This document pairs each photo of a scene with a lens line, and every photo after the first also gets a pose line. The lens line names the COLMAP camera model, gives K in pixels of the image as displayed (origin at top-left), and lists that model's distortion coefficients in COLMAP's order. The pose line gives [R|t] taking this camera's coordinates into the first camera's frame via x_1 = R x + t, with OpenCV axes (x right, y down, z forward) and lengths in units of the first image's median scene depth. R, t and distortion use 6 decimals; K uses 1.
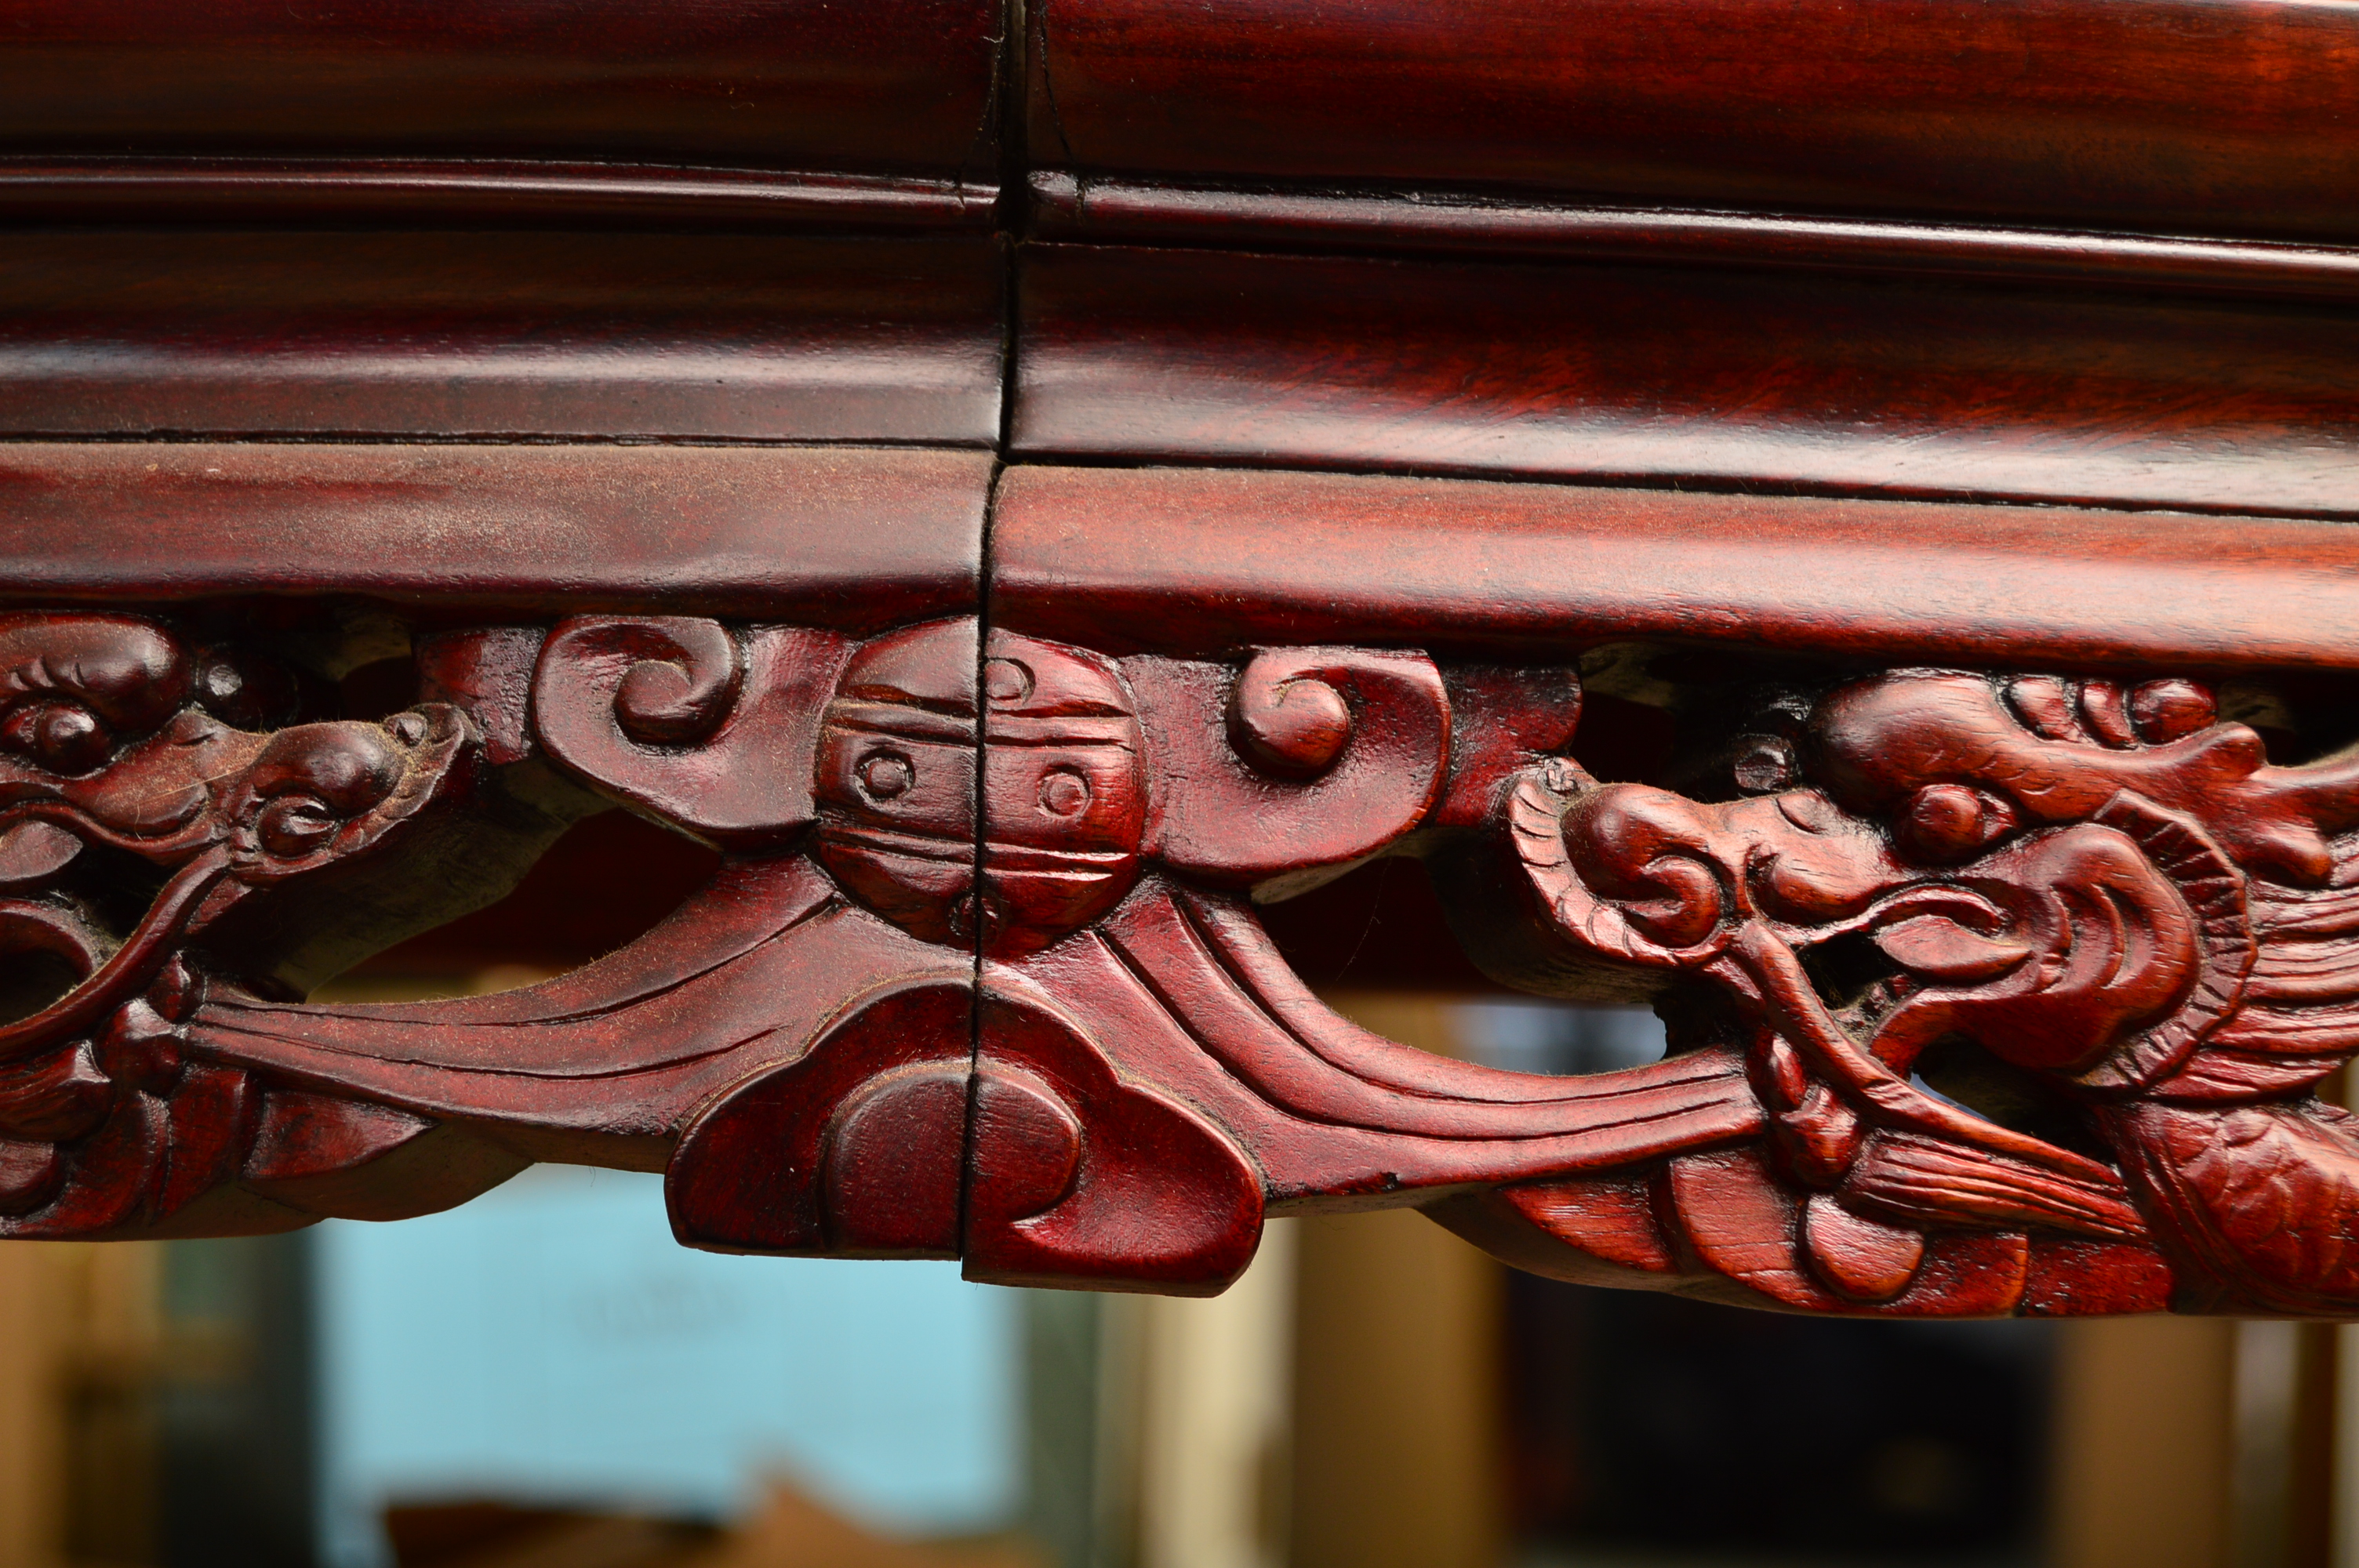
lens RADIAL K [[5599.9, 0, 1179.5], [0, 5599.9, 784.0], [0, 0, 1]] dist [-0.026982, -0.025684]
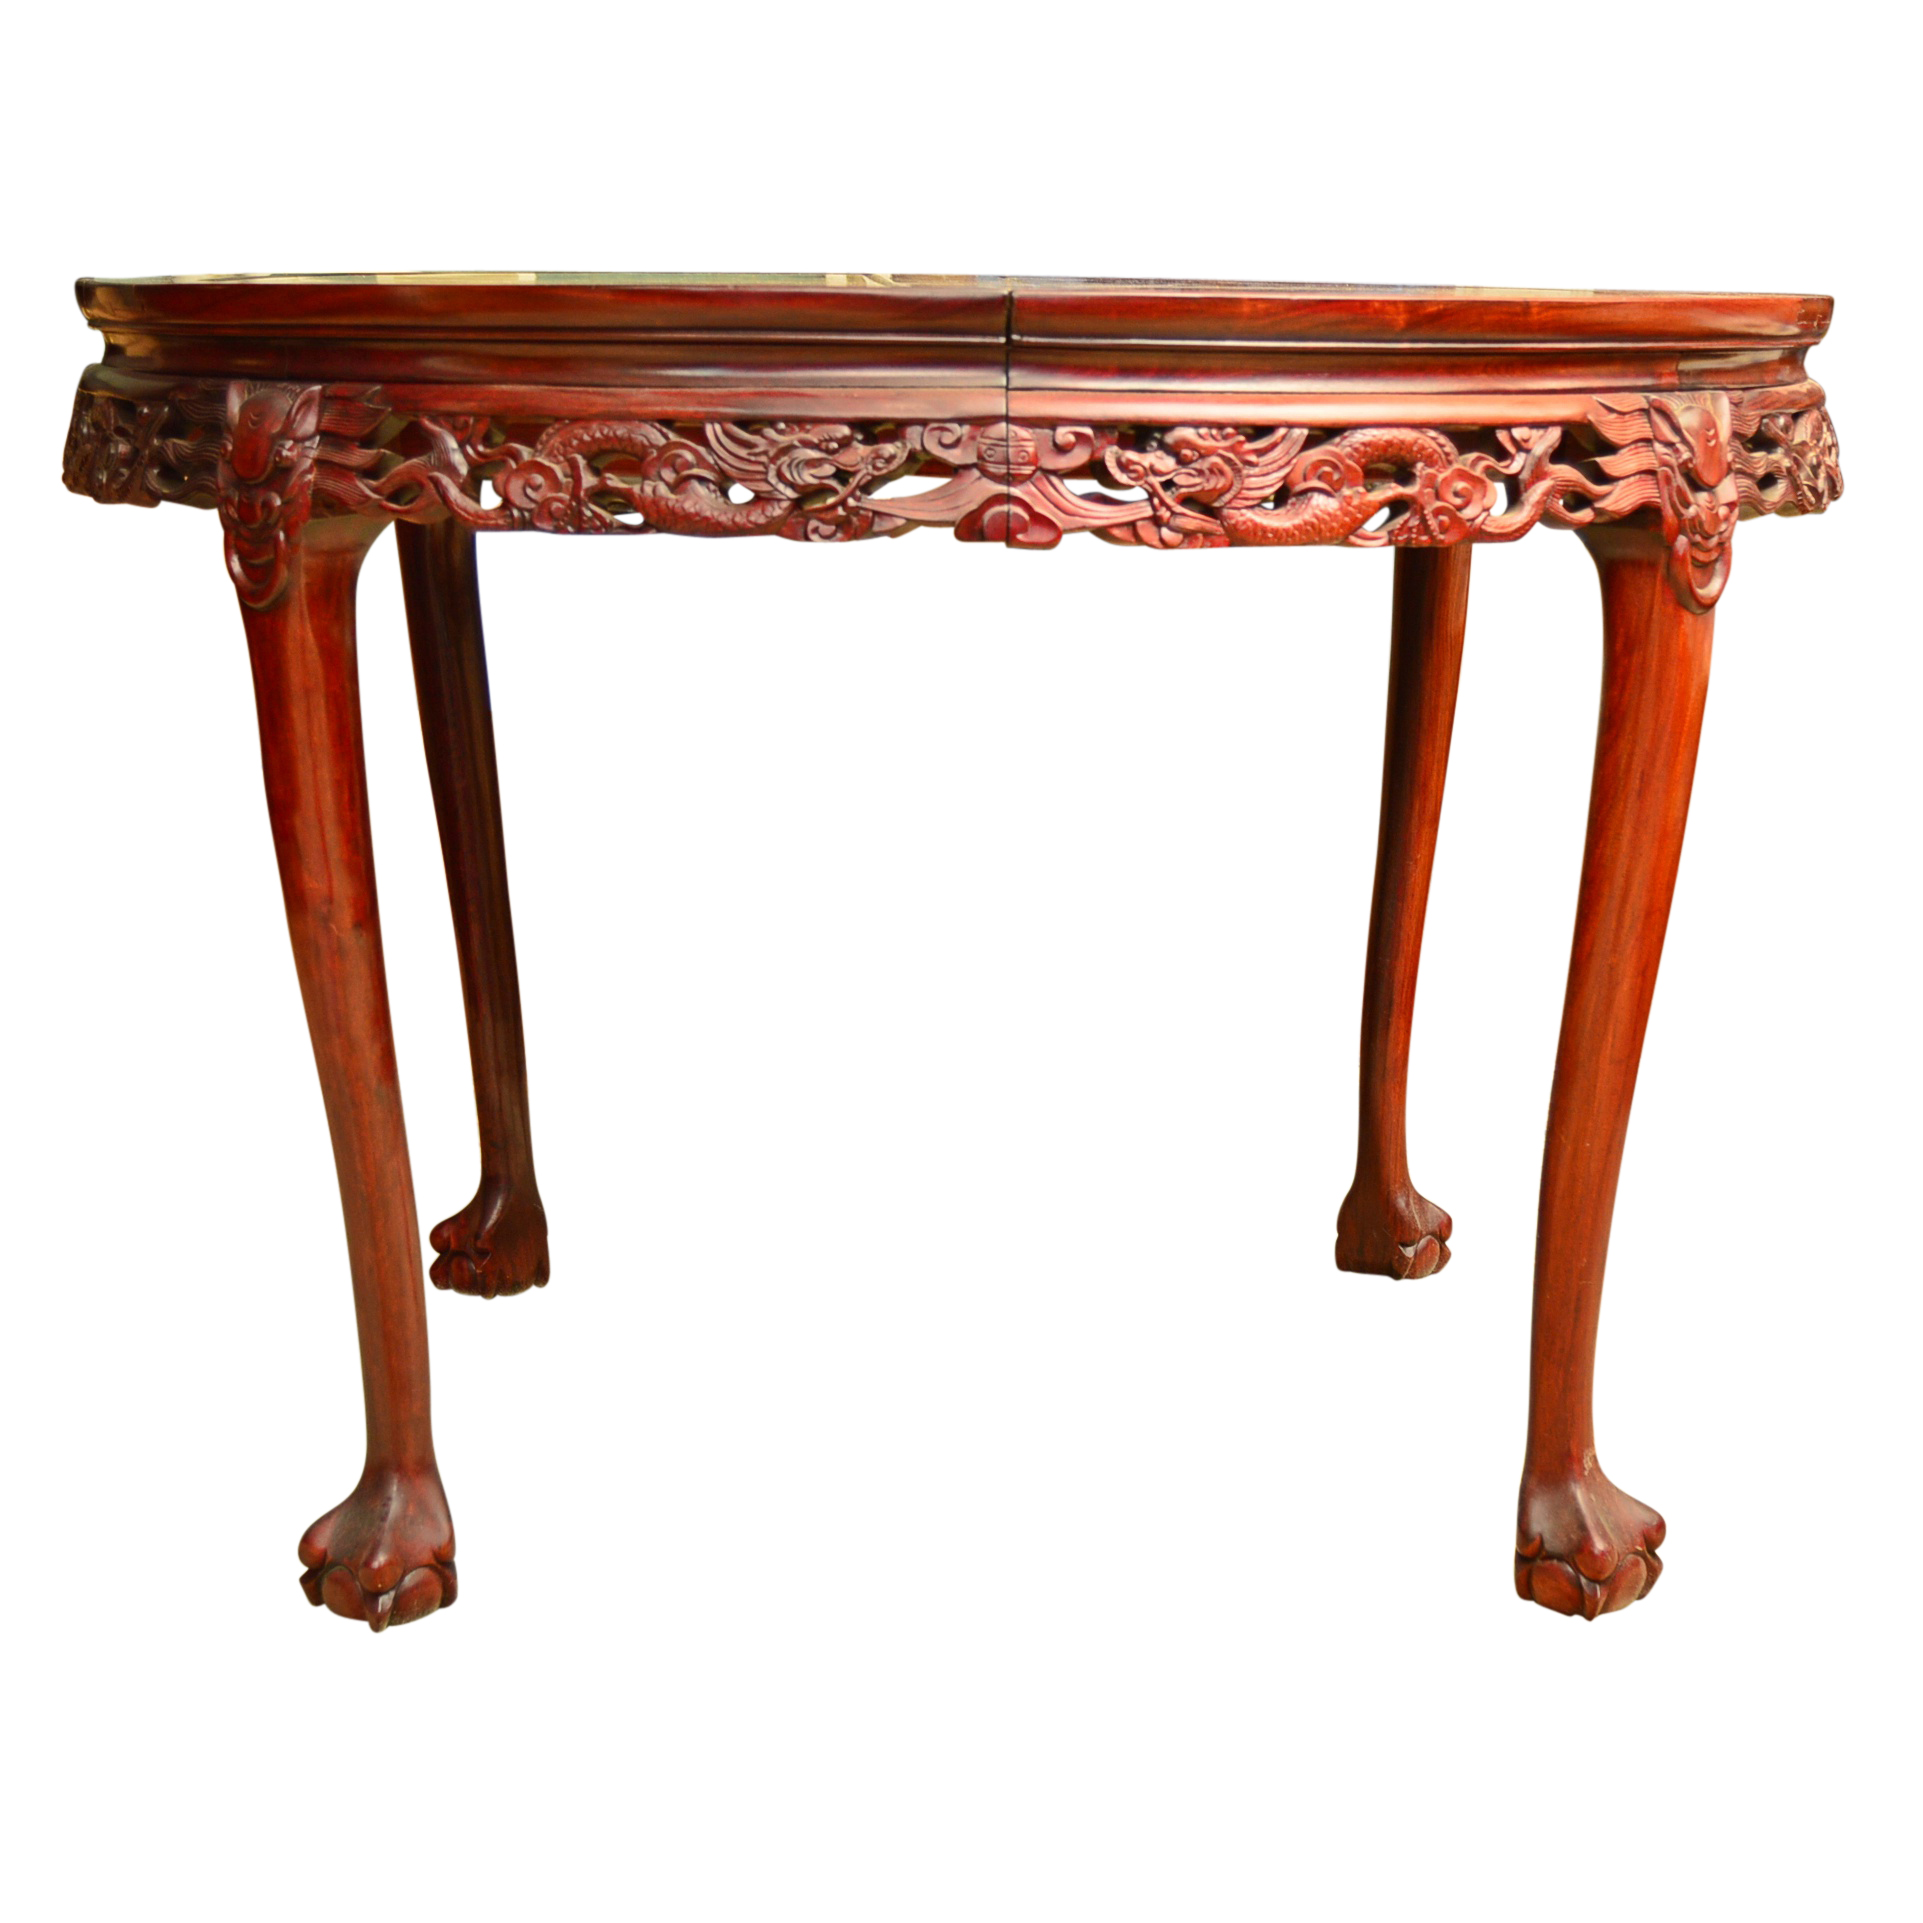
lens RADIAL K [[3319.0, 0, 1057.7], [0, 3319.0, 963.6], [0, 0, 1]] dist [0.003909, -0.049267]
pose [[0.996172, -0.035011, 0.080096, -0.256368], [0.018900, 0.980881, 0.193690, -0.134827], [-0.085345, -0.191435, 0.977788, -2.183976]]
